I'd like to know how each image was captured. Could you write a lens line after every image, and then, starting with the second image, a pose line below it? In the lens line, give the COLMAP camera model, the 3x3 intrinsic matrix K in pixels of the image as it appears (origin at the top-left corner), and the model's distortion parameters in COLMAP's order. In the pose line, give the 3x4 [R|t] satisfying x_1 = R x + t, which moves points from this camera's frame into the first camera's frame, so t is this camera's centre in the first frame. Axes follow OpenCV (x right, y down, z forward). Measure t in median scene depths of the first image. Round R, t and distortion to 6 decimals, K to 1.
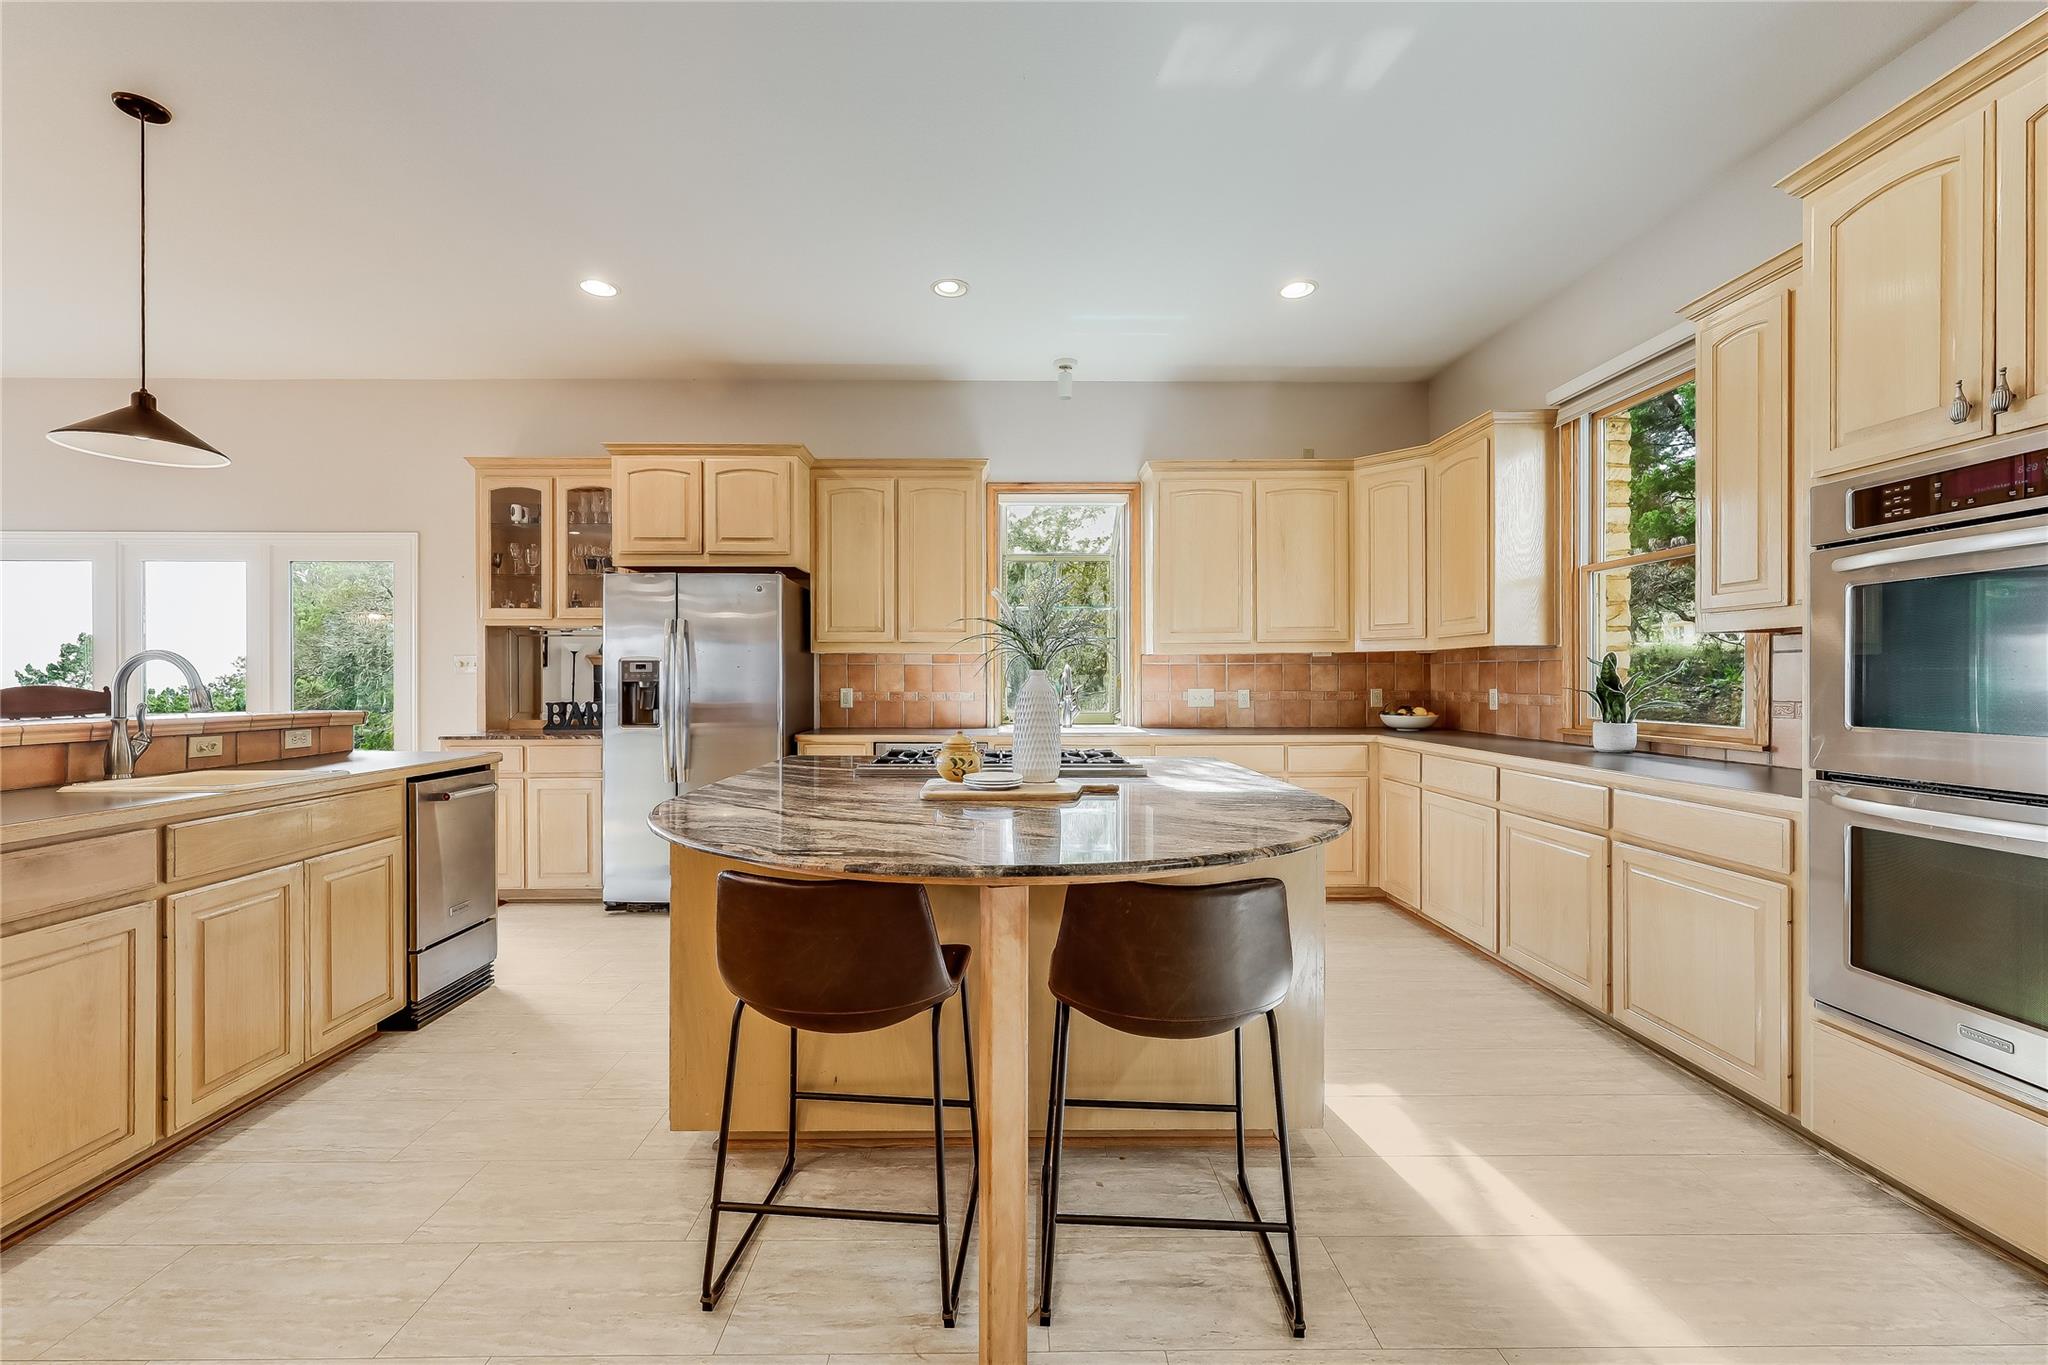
lens RADIAL K [[818.2, 0, 1021.4], [0, 818.2, 685.9], [0, 0, 1]] dist [-0.001004, -0.000032]
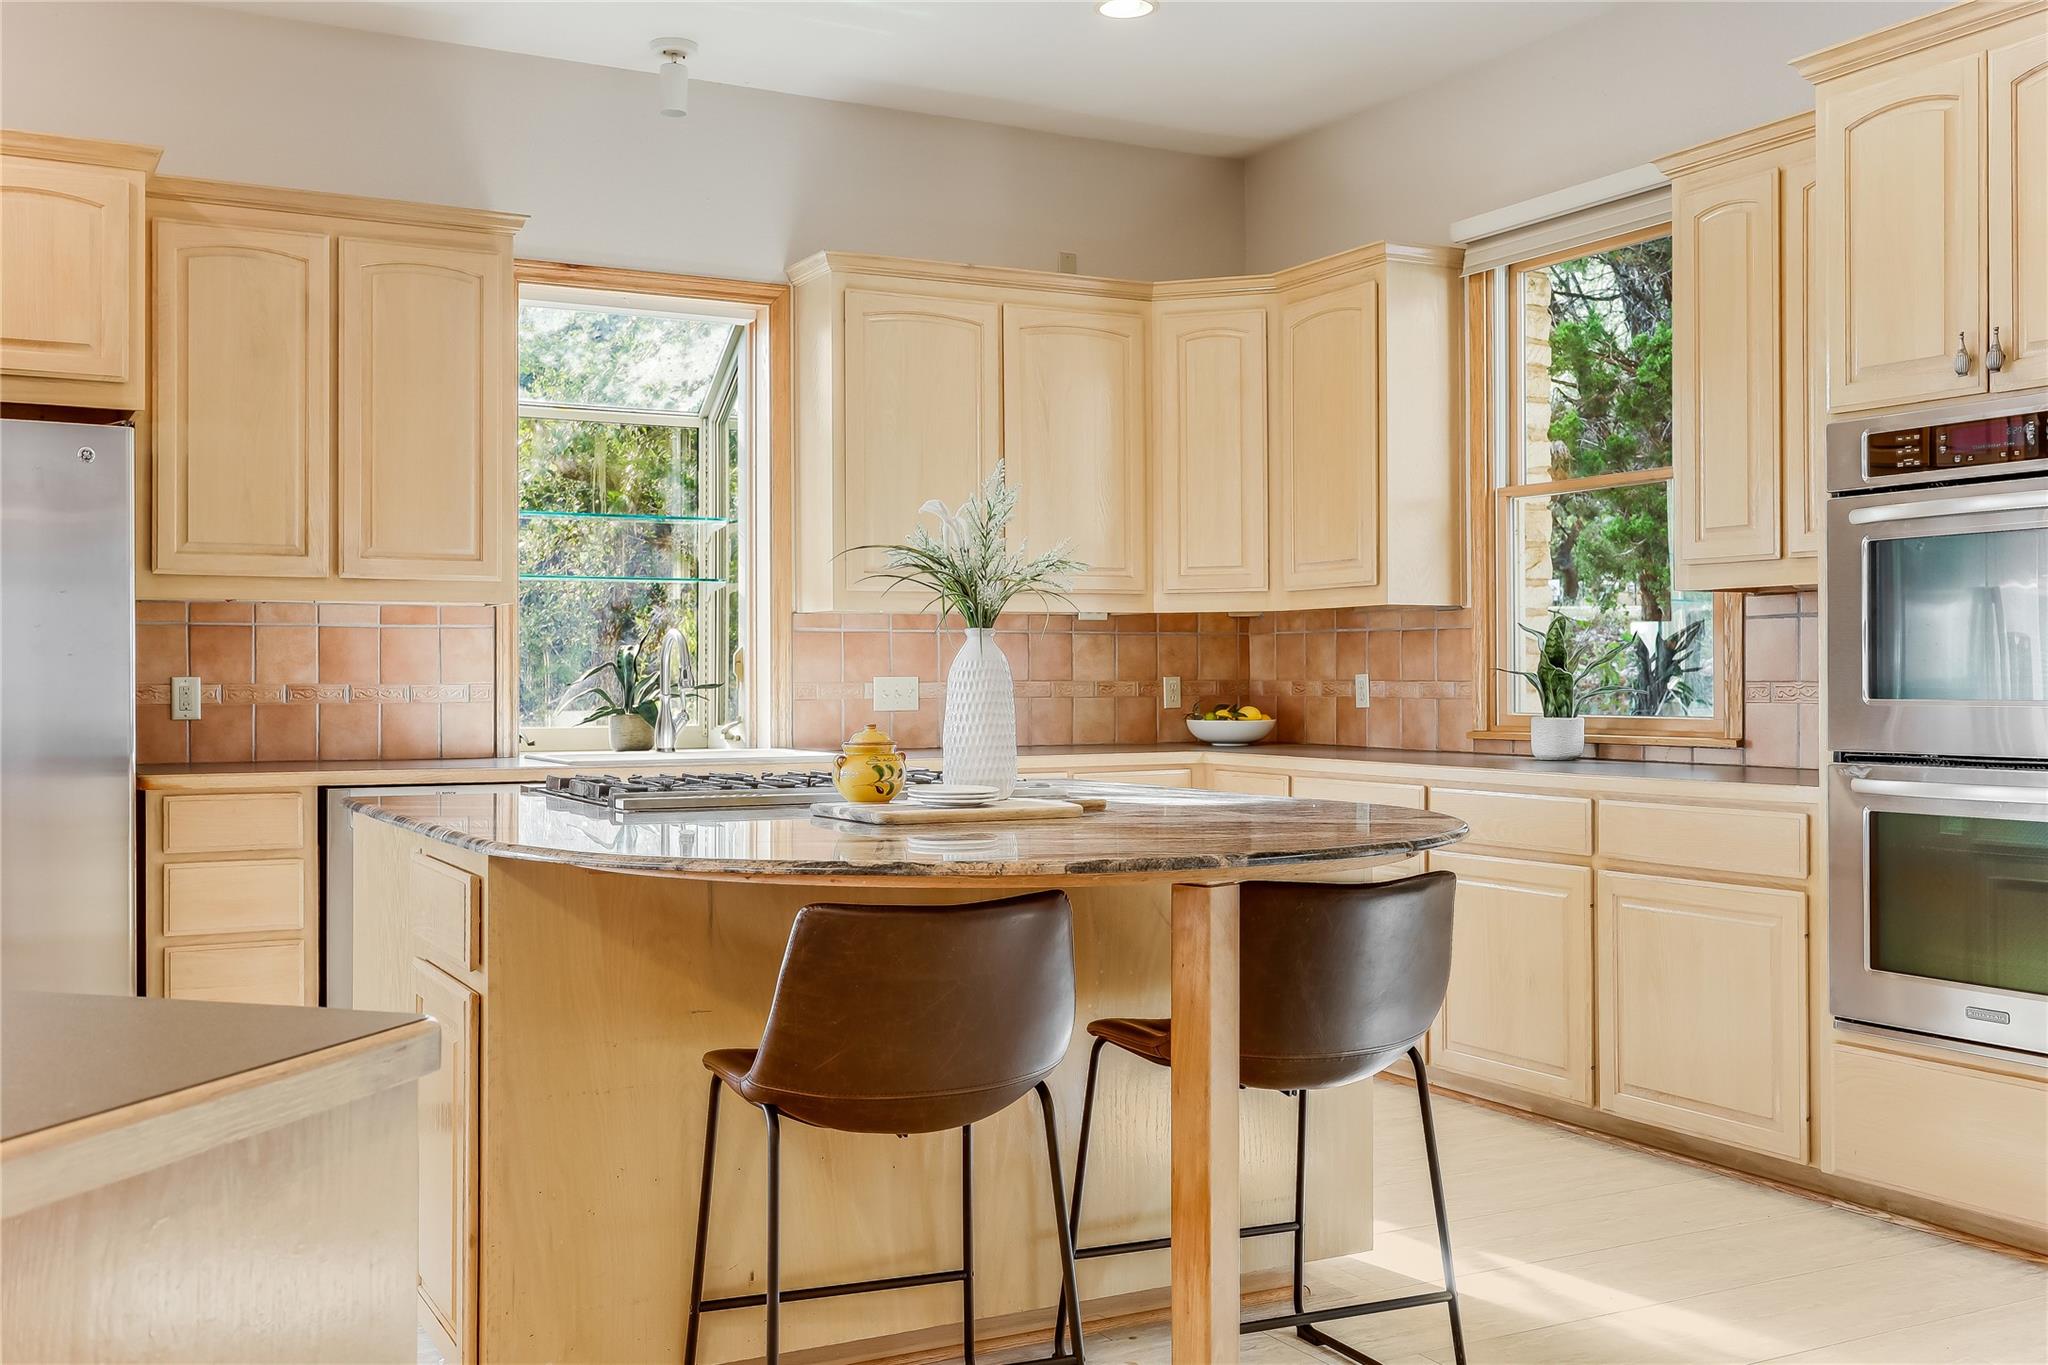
lens RADIAL K [[1923.3, 0, 1024.0], [0, 1923.3, 682.5], [0, 0, 1]] dist [0.002598, -0.003835]
pose [[0.886823, -0.002616, 0.462102, -0.355034], [0.005756, 0.999969, -0.005386, 0.017426], [-0.462074, 0.007437, 0.886810, -0.199520]]
